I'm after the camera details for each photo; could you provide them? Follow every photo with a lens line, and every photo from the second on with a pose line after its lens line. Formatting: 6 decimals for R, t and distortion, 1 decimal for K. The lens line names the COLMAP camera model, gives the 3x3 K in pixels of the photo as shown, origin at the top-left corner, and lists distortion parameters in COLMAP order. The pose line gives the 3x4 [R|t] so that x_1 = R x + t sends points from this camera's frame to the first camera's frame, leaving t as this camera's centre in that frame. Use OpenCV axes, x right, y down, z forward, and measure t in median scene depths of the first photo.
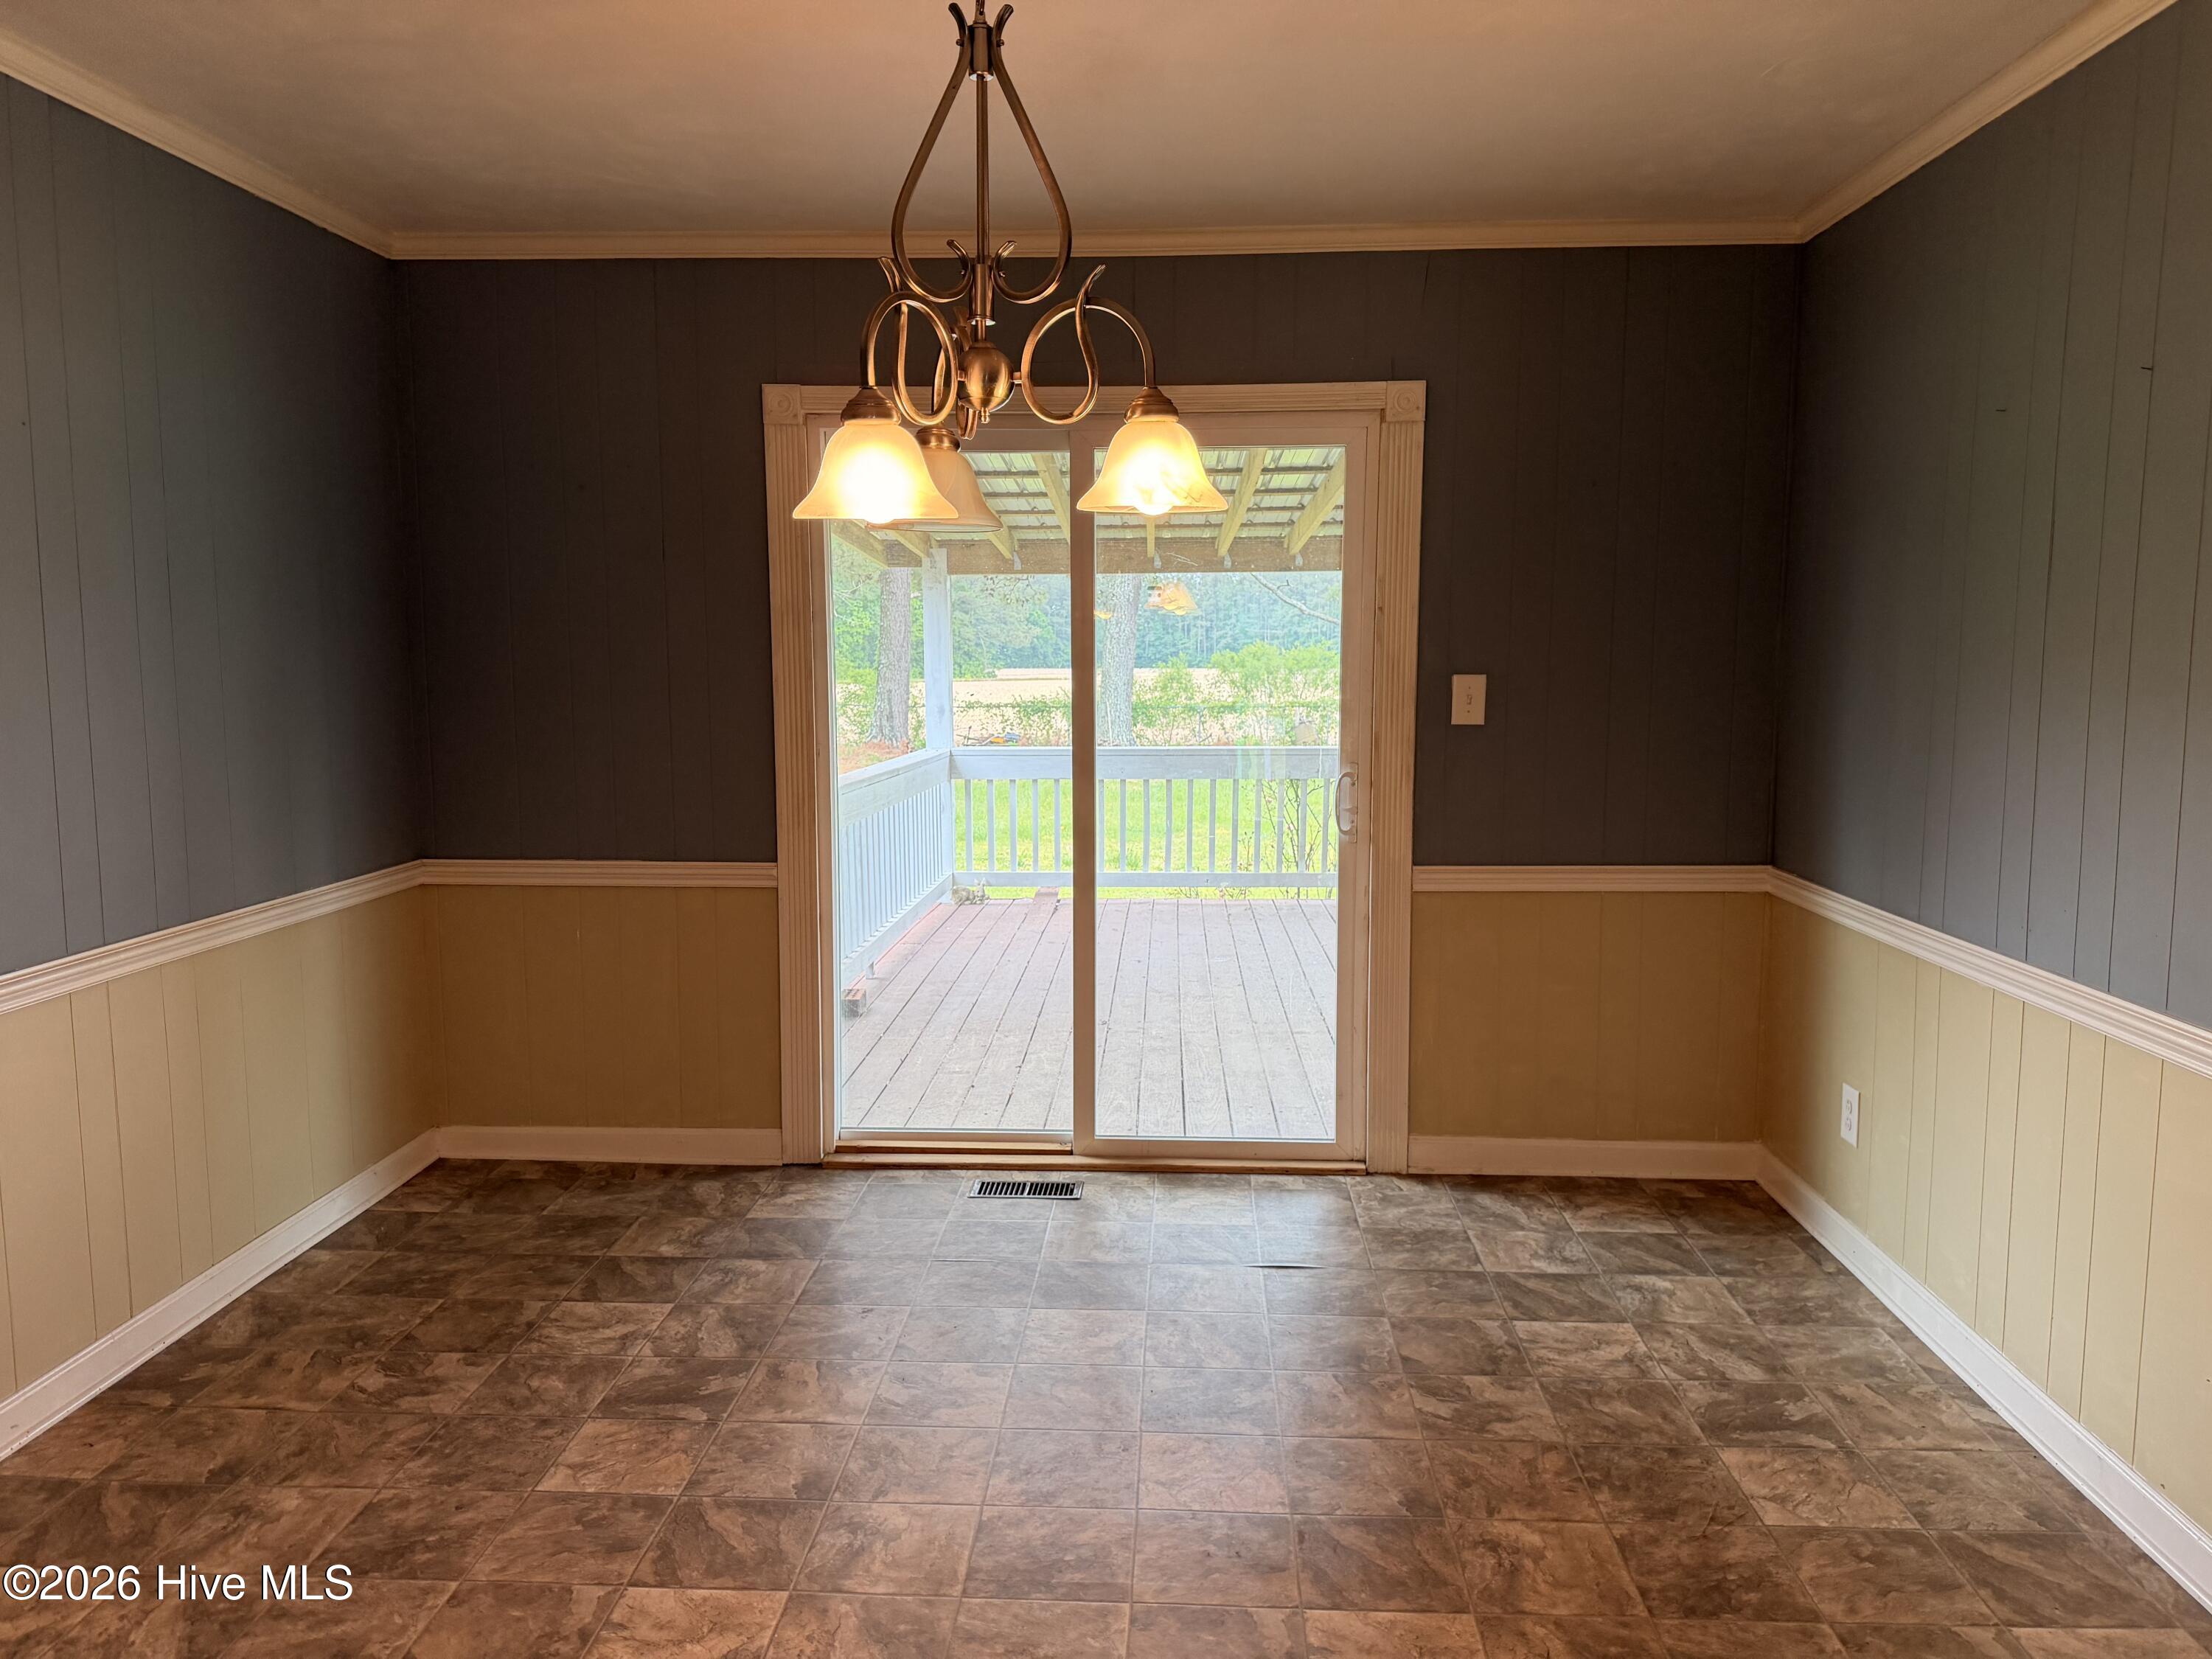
lens RADIAL K [[1573.7, 0, 1106.0], [0, 1573.7, 829.5], [0, 0, 1]] dist [0.060033, -0.000658]
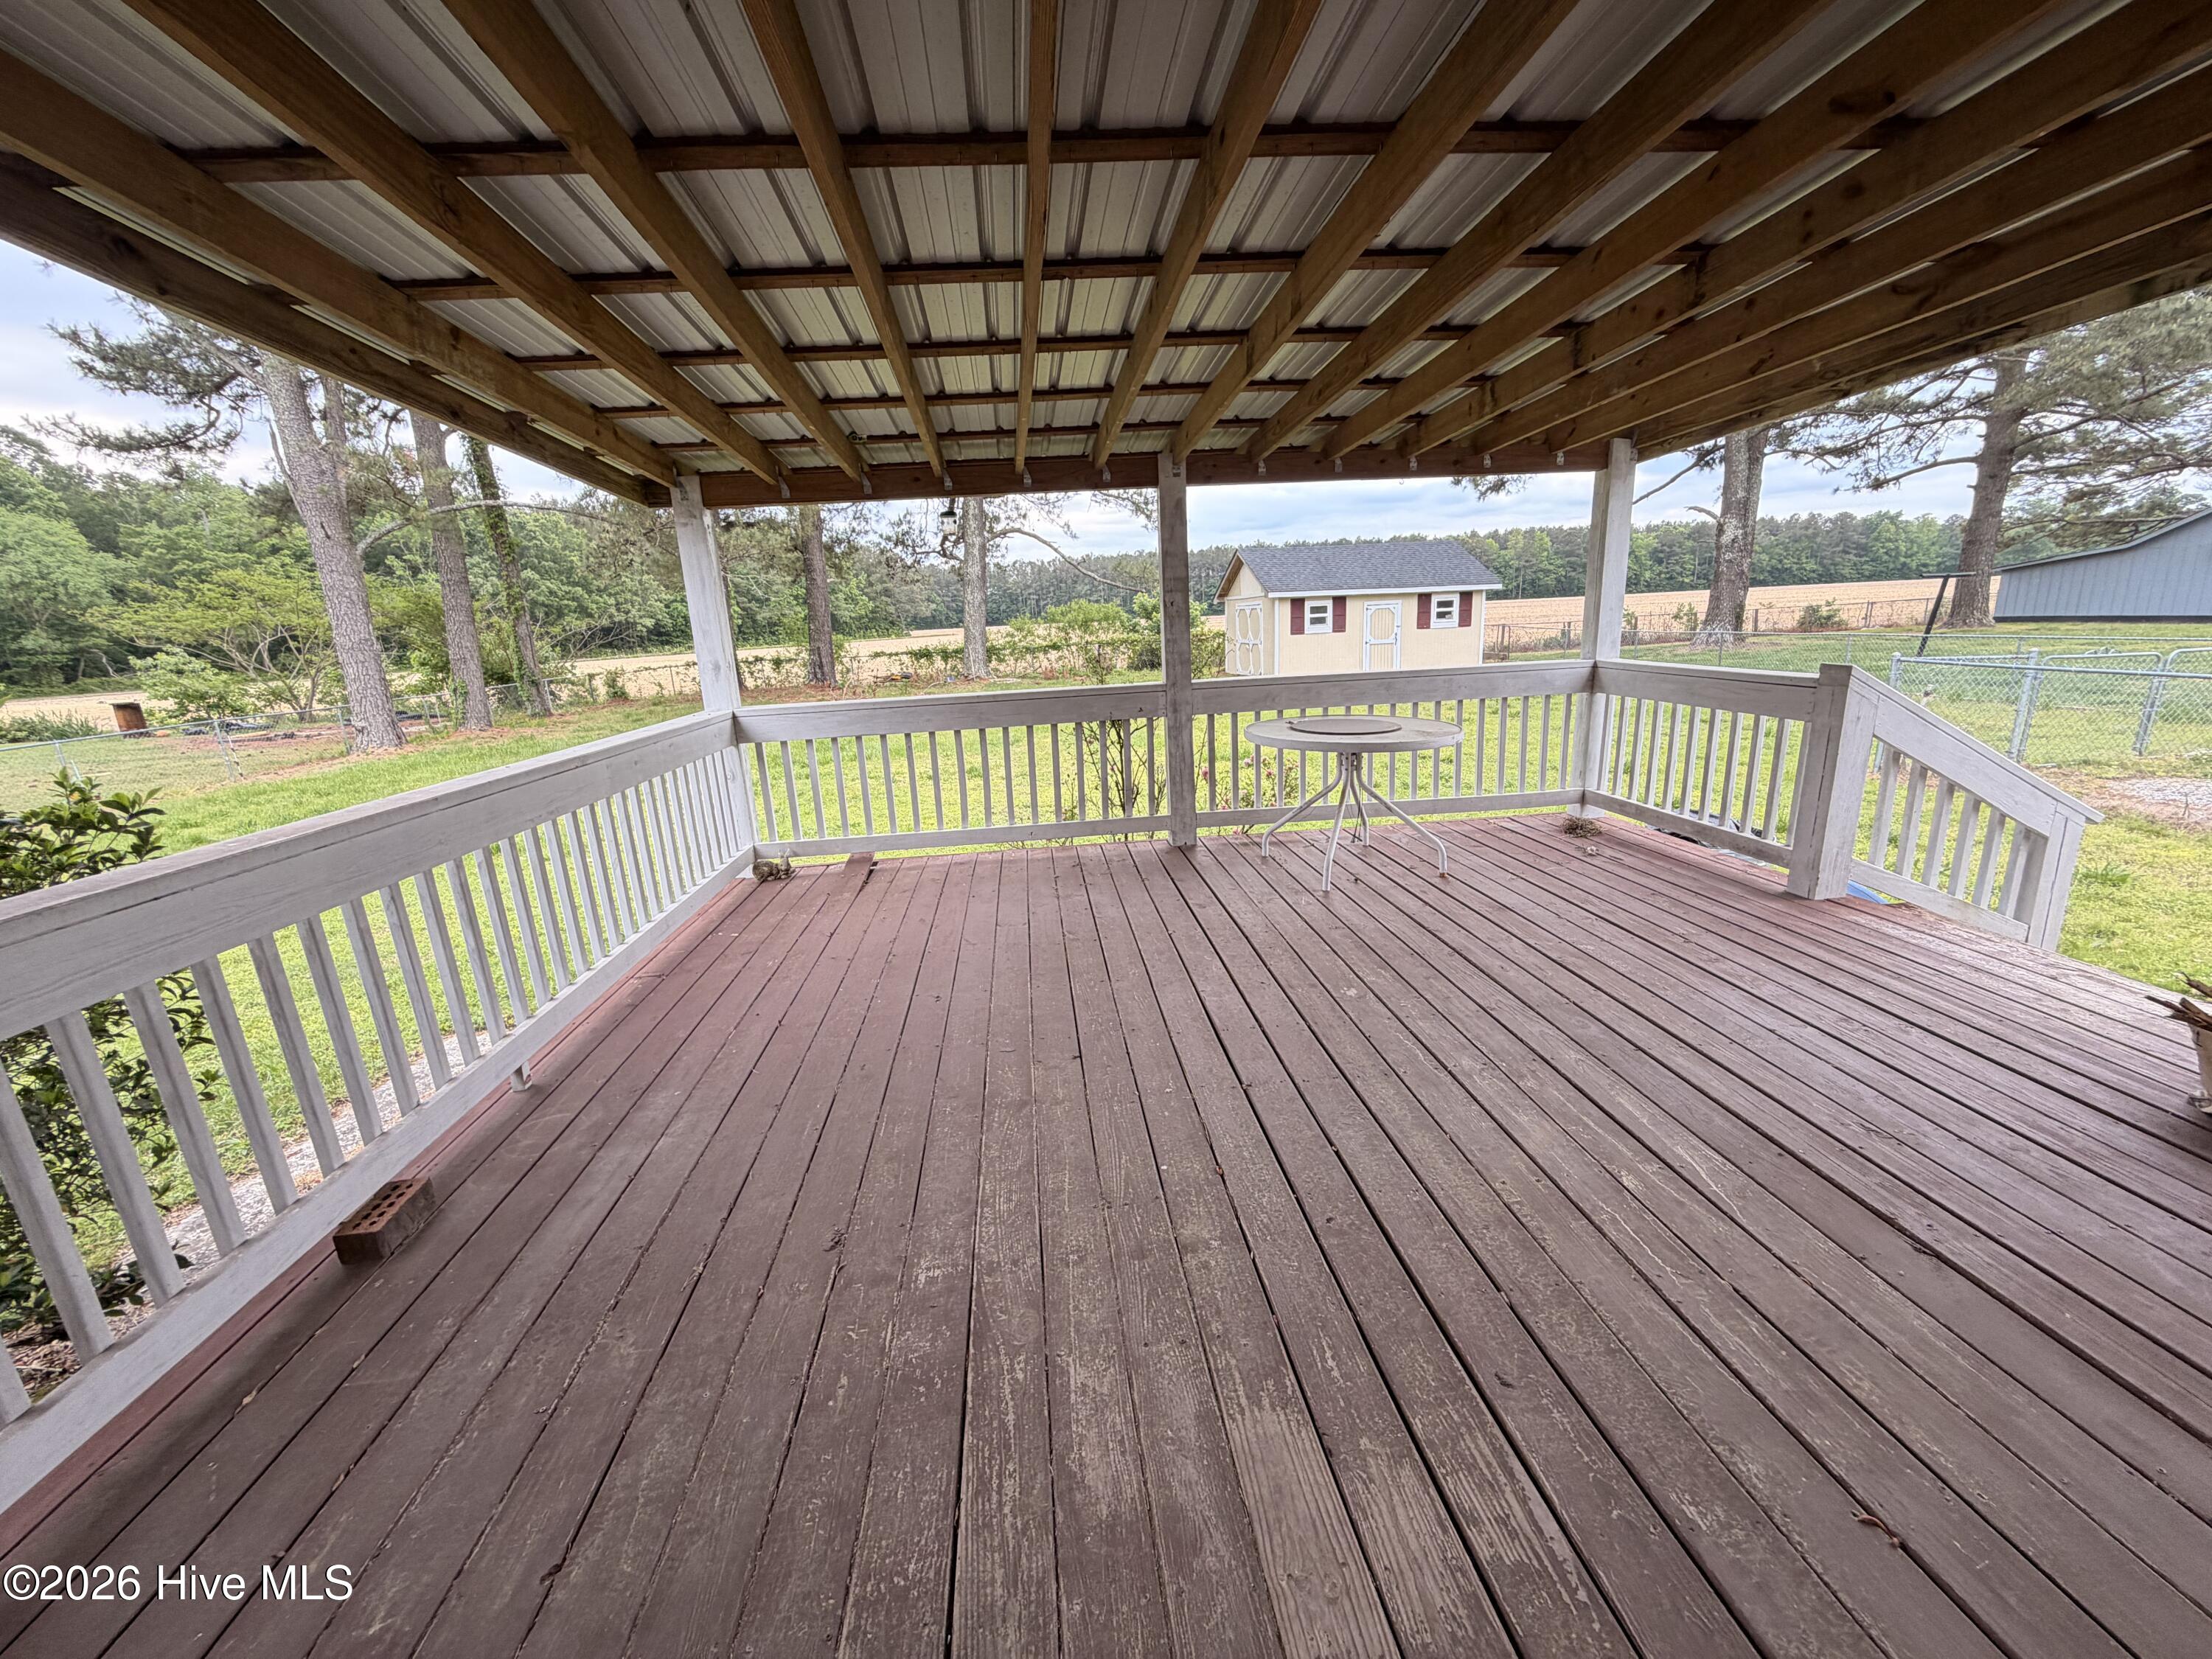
lens RADIAL K [[908.3, 0, 1104.0], [0, 908.3, 811.1], [0, 0, 1]] dist [-0.004296, -0.000314]
pose [[0.989815, -0.077525, 0.119400, 0.012557], [0.065071, 0.992352, 0.104896, -0.010087], [-0.126619, -0.096058, 0.987289, 0.132650]]
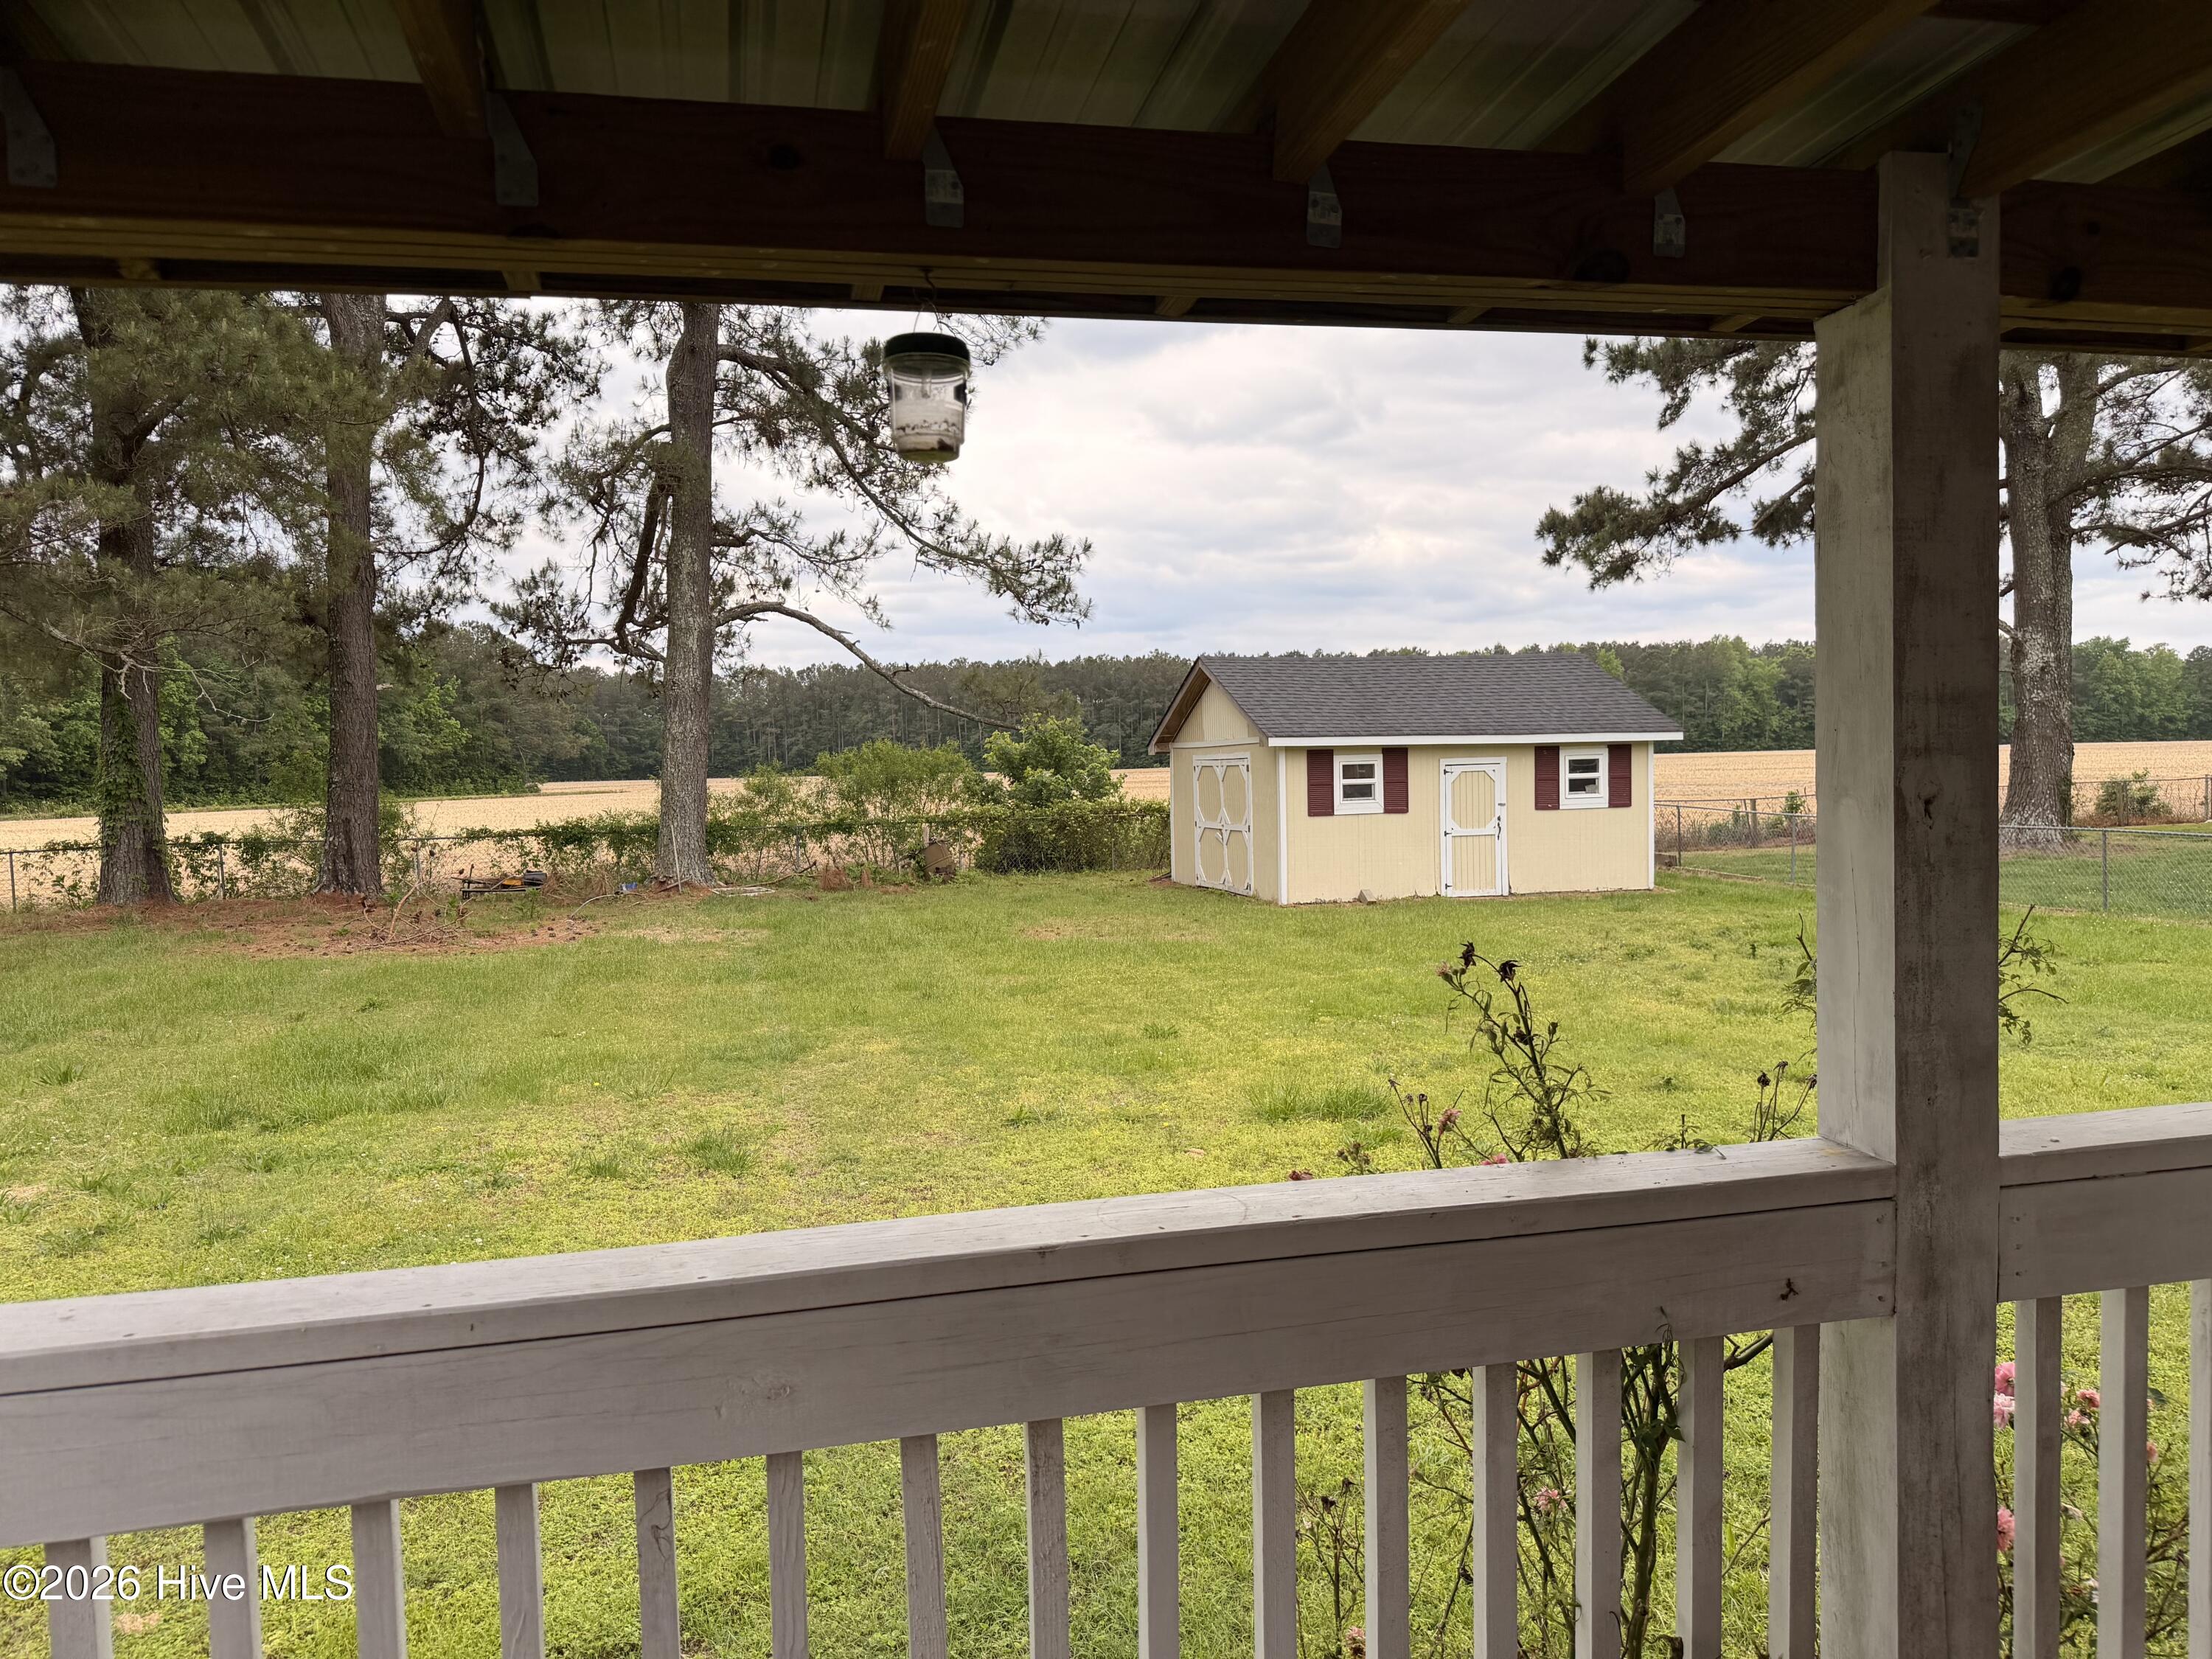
lens RADIAL K [[1559.3, 0, 1137.9], [0, 1559.3, 831.6], [0, 0, 1]] dist [0.155843, -0.310173]
pose [[0.958227, -0.038231, 0.283444, 0.000963], [0.056339, 0.996839, -0.056009, -0.024481], [-0.280407, 0.069638, 0.957352, 0.230794]]
